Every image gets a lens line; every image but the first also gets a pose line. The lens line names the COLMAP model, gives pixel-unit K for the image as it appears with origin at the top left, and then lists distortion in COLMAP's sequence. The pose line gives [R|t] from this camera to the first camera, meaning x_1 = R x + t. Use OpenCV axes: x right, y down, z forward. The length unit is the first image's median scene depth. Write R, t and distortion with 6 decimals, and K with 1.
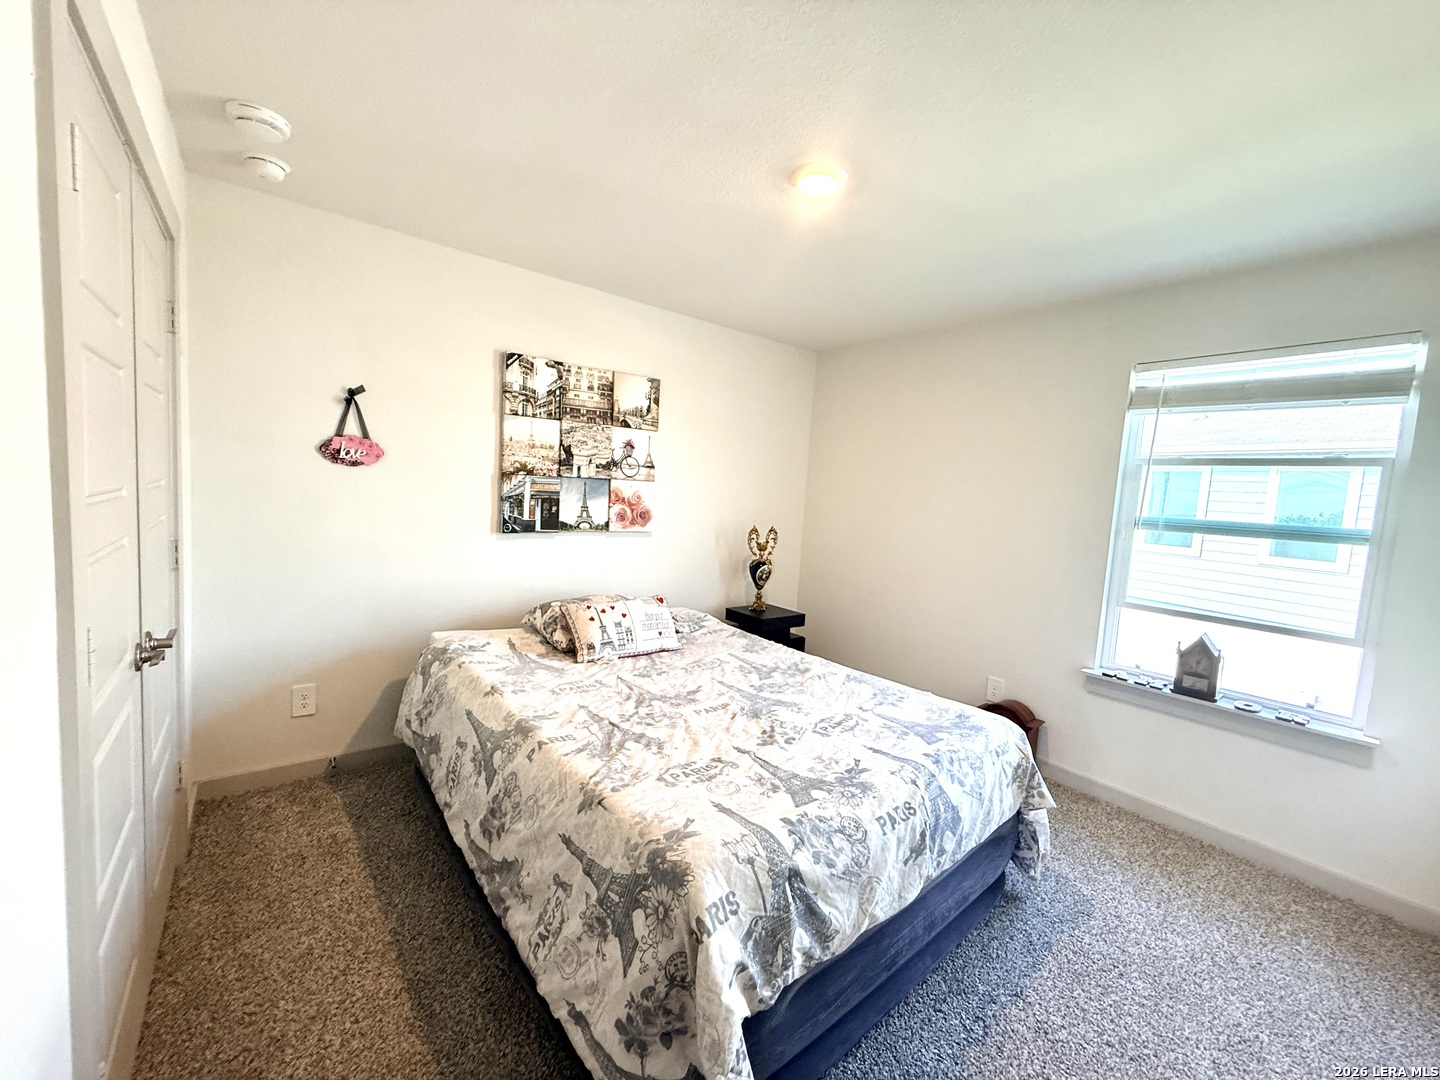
lens RADIAL K [[574.0, 0, 720.0], [0, 574.0, 540.0], [0, 0, 1]] dist [0.002446, -0.000406]
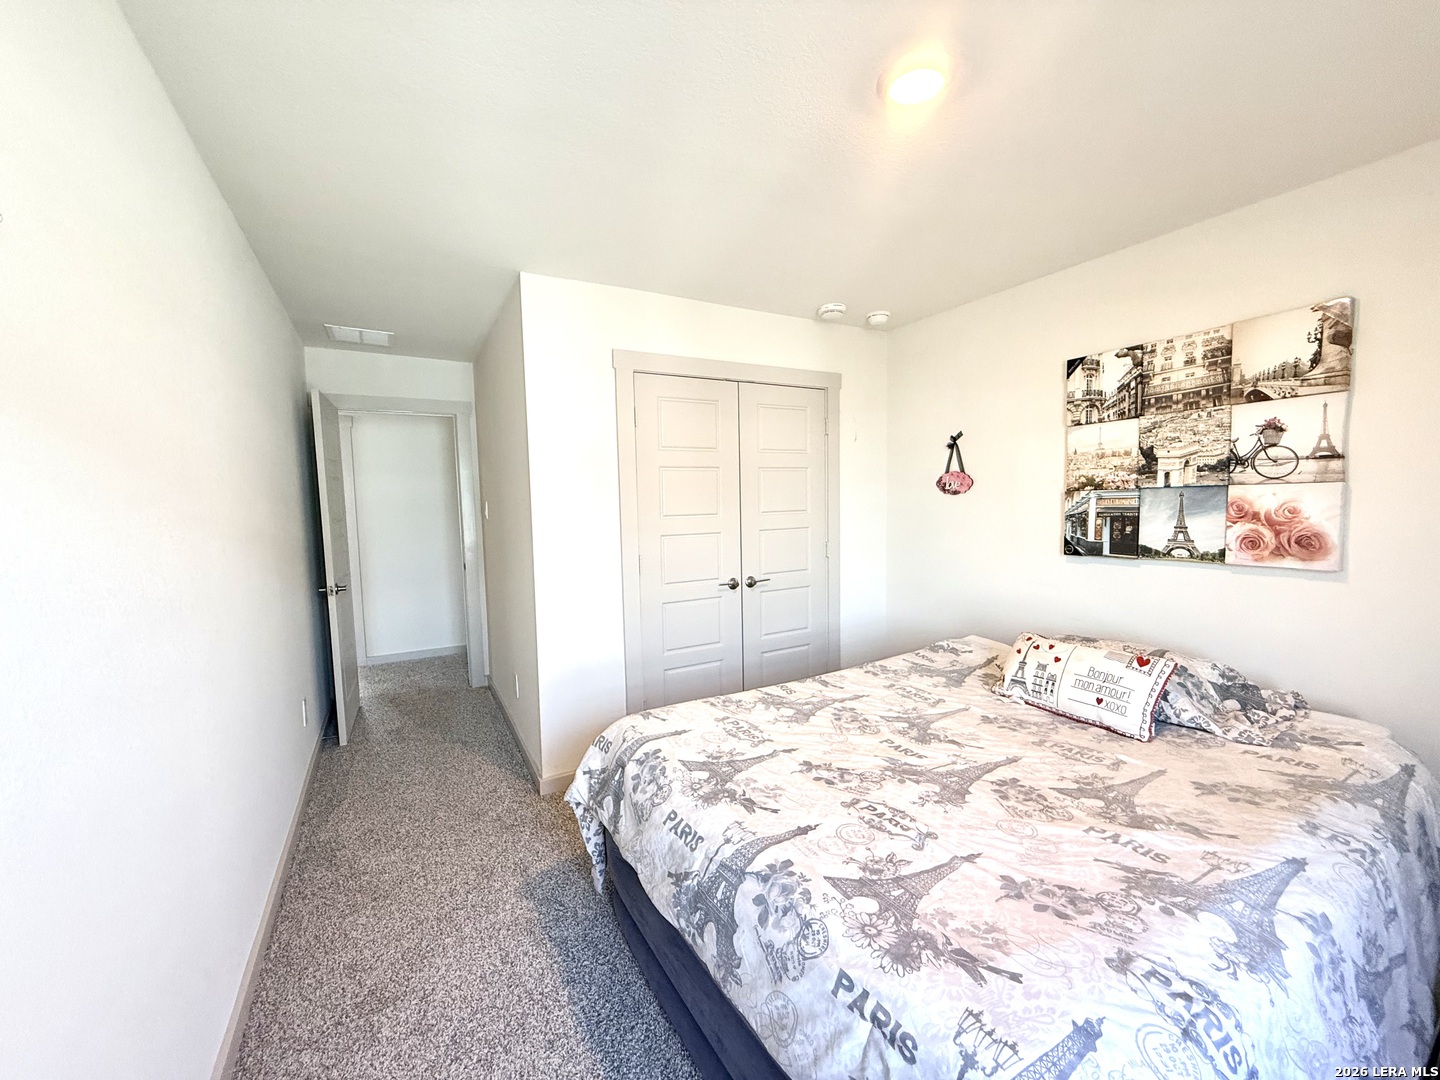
lens RADIAL K [[574.0, 0, 720.0], [0, 574.0, 540.0], [0, 0, 1]] dist [0.002446, -0.000406]
pose [[-0.155320, 0.012752, -0.987782, 0.607248], [-0.077570, 0.996672, 0.025064, -0.015095], [0.984814, 0.080516, -0.153814, 0.573570]]
